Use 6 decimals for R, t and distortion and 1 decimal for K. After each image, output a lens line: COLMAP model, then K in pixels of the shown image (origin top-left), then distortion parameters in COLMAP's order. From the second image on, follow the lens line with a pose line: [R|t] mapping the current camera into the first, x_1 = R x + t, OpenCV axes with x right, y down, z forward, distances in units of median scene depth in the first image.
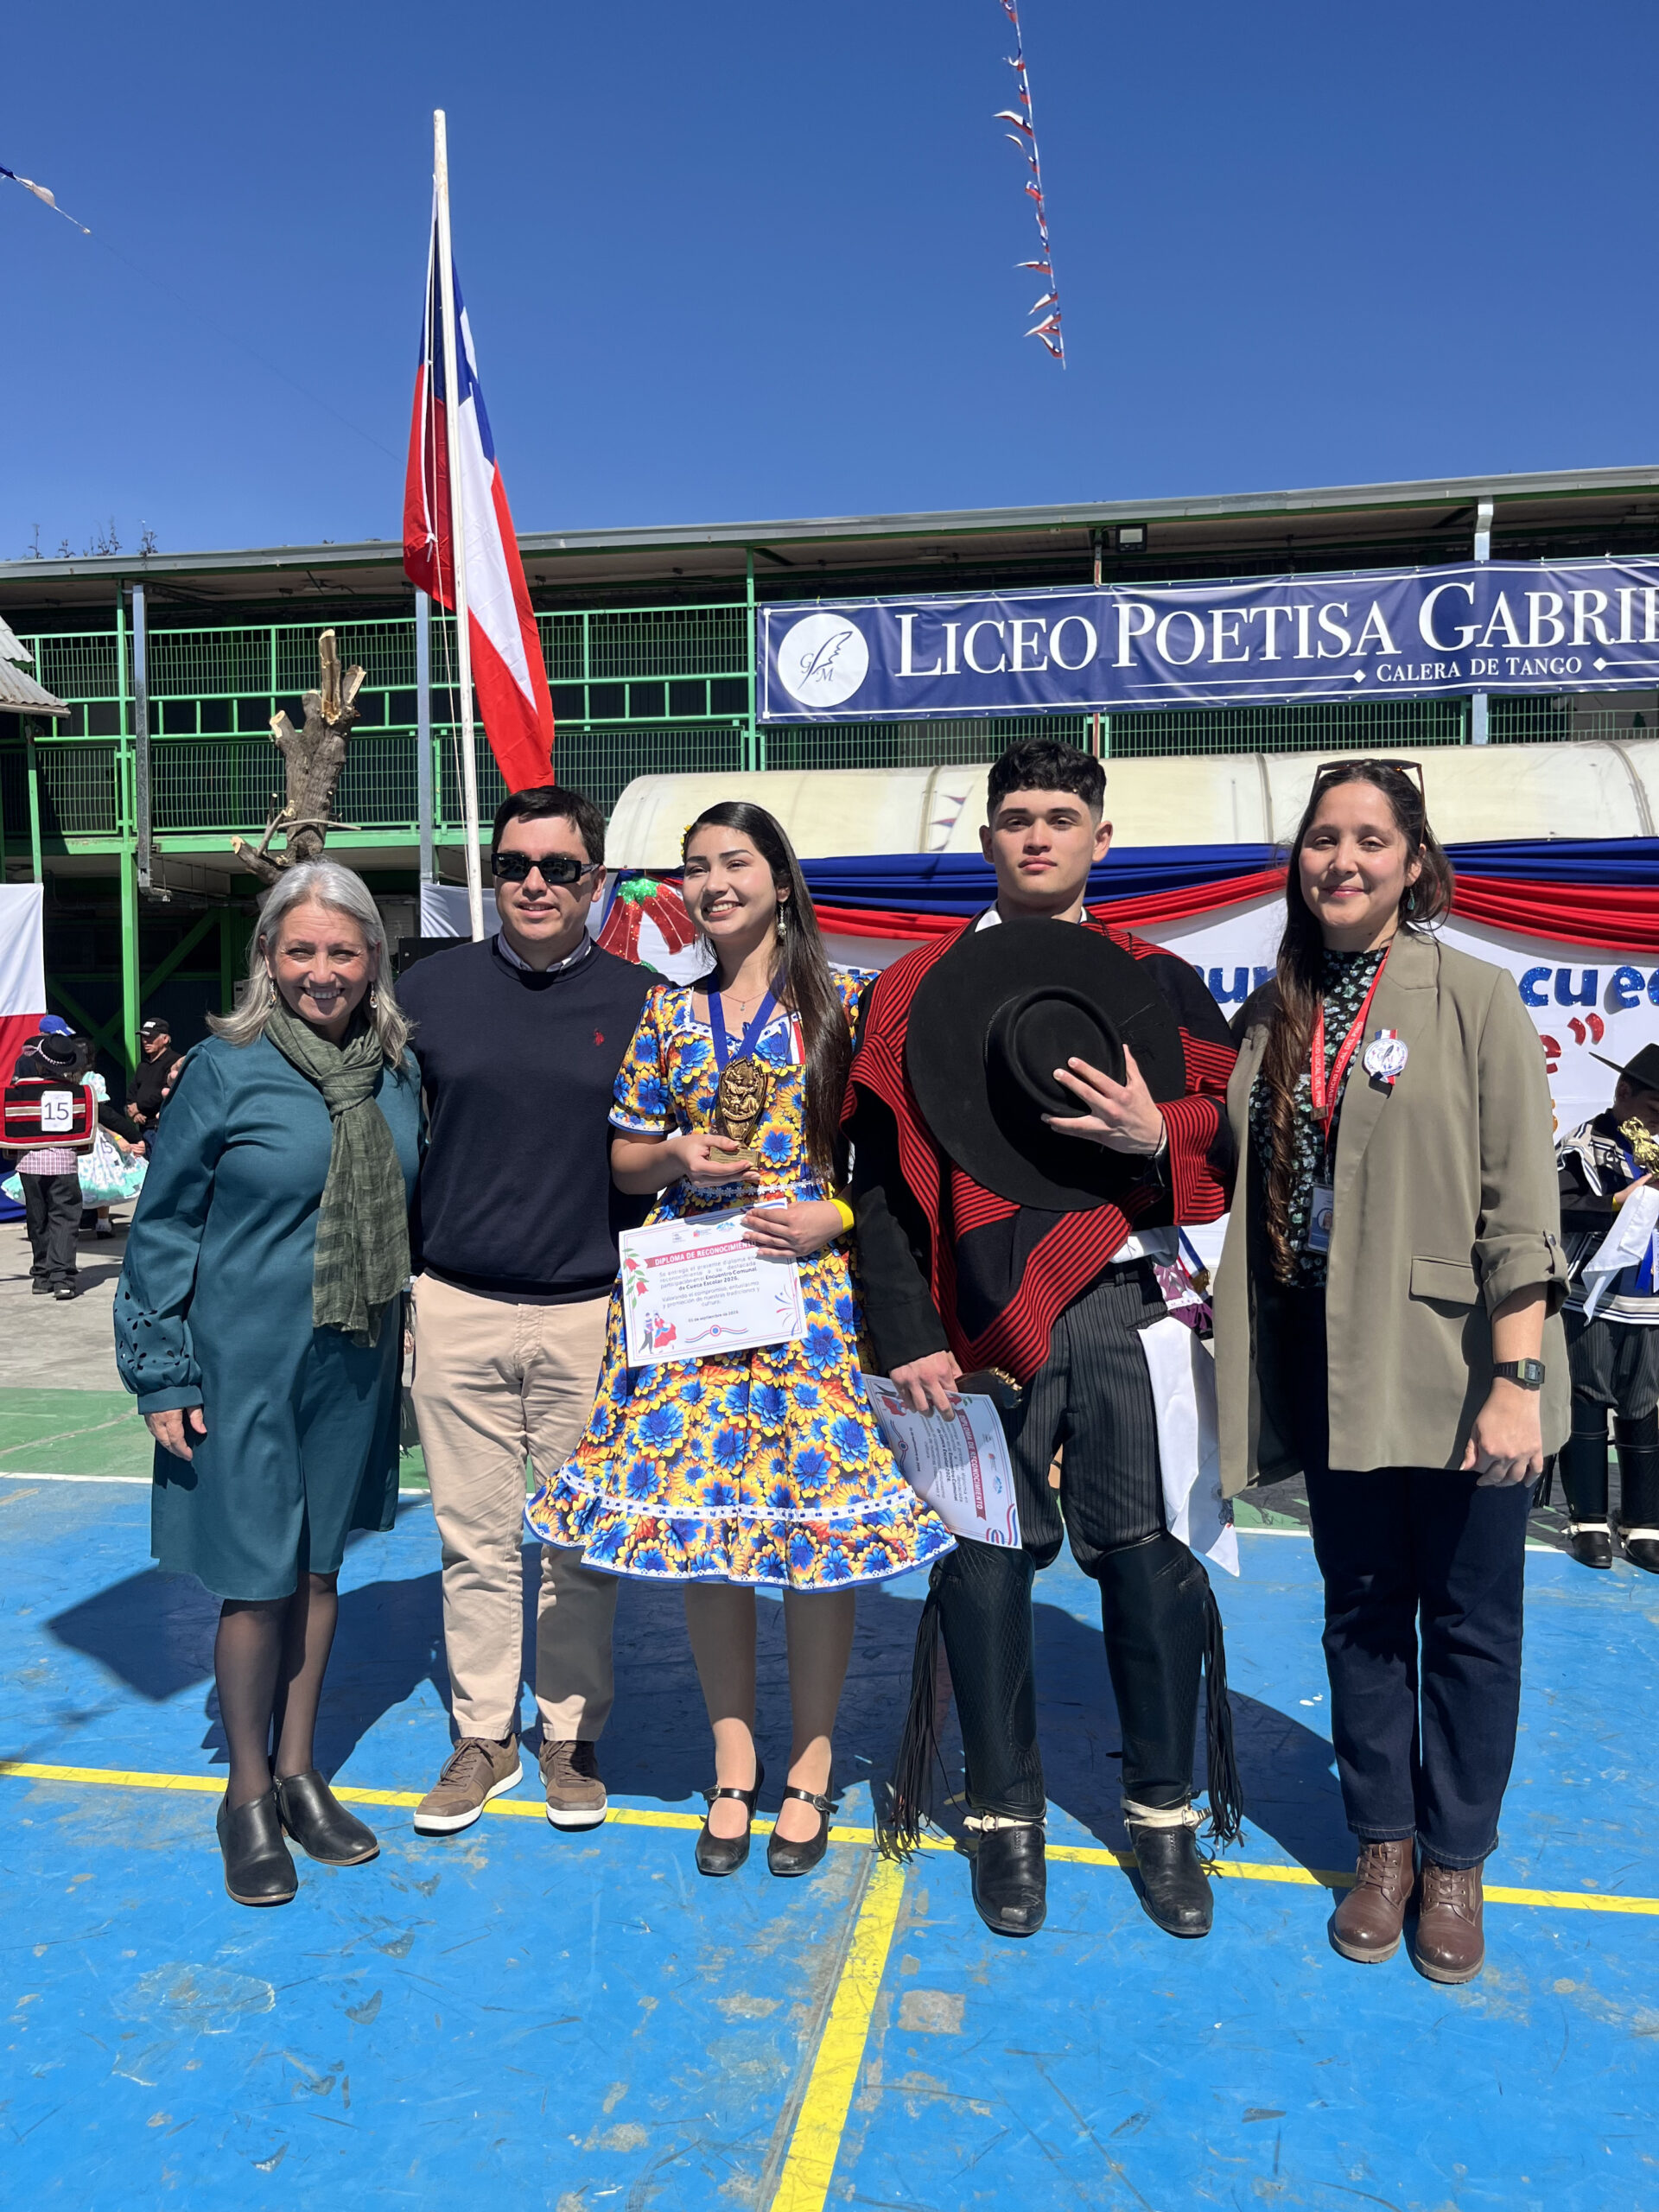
lens RADIAL K [[1703.5, 0, 817.9], [0, 1703.5, 1131.1], [0, 0, 1]] dist [0.042840, -0.051916]
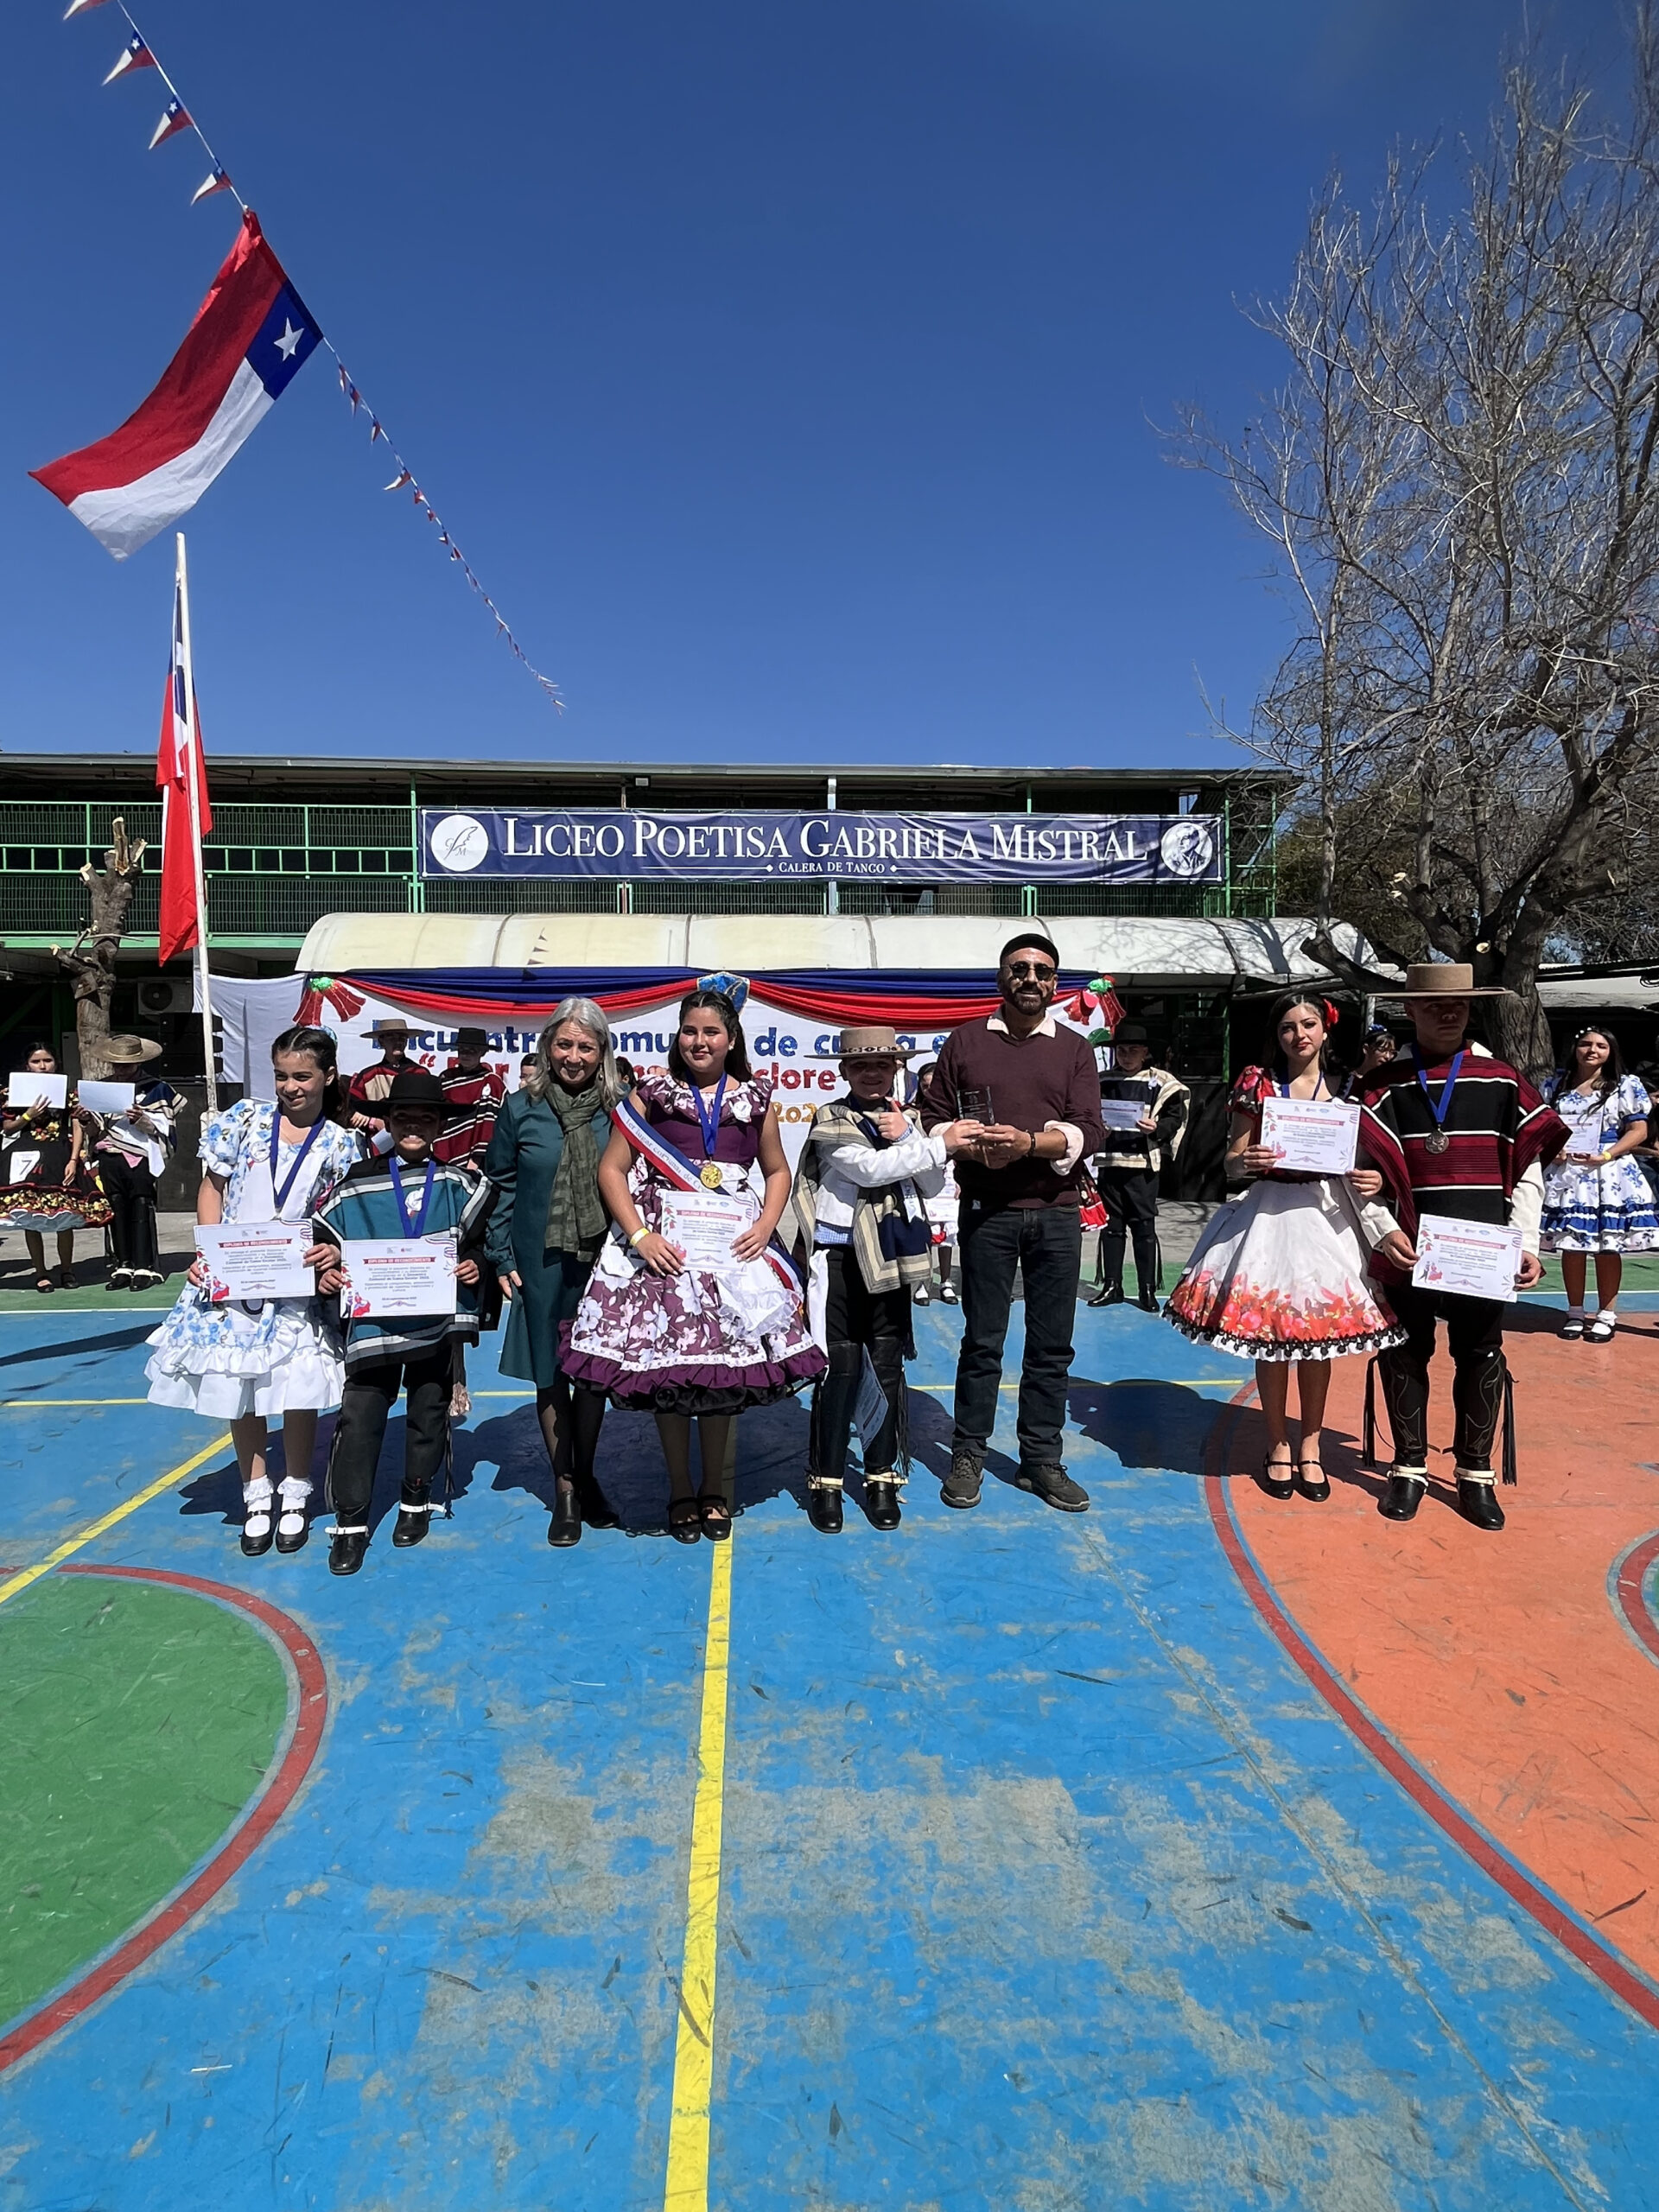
lens RADIAL K [[1144.0, 0, 838.5], [0, 1144.0, 1105.9], [0, 0, 1]] dist [0.002125, -0.001462]
pose [[0.968409, -0.009855, 0.249174, 0.083340], [0.014014, 0.999790, -0.014924, 0.002406], [-0.248975, 0.017944, 0.968344, -0.172757]]
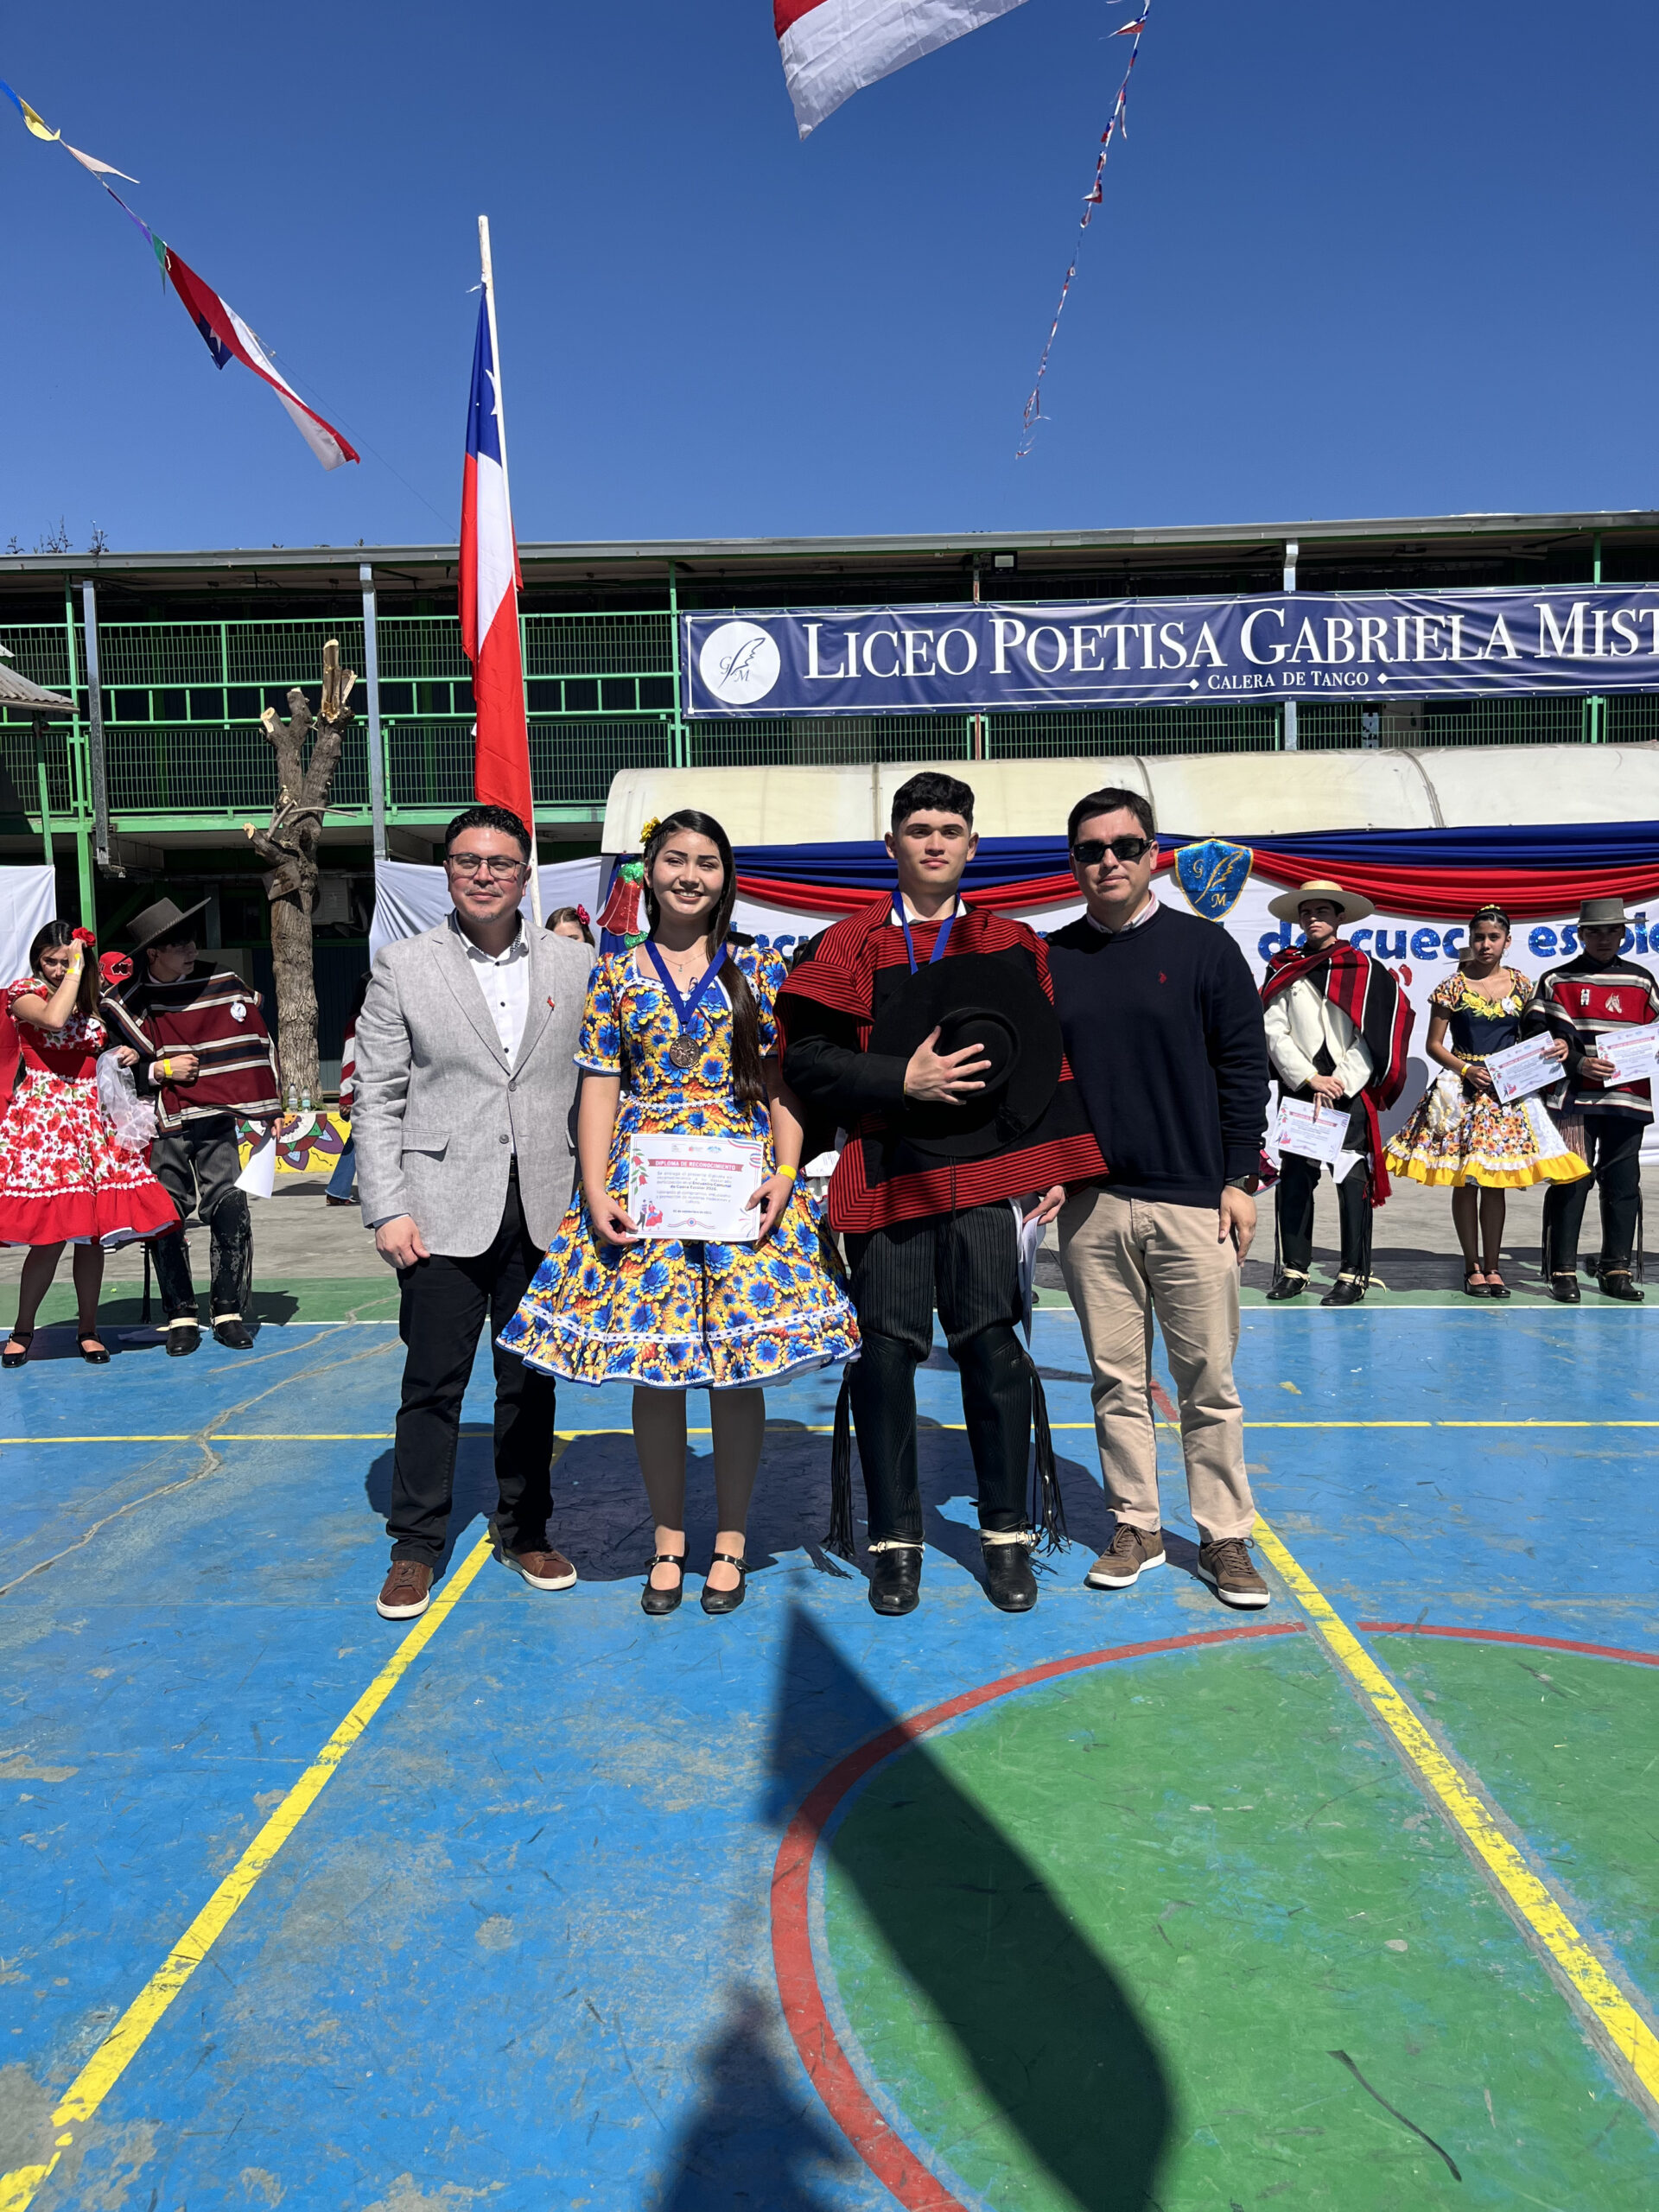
lens RADIAL K [[1703.5, 0, 848.1], [0, 1703.5, 1119.8], [0, 0, 1]] dist [0.042840, -0.051916]
pose [[0.987737, -0.028599, 0.153486, -0.113589], [0.025645, 0.999447, 0.021188, 0.007158], [-0.154007, -0.016992, 0.987924, -0.148123]]
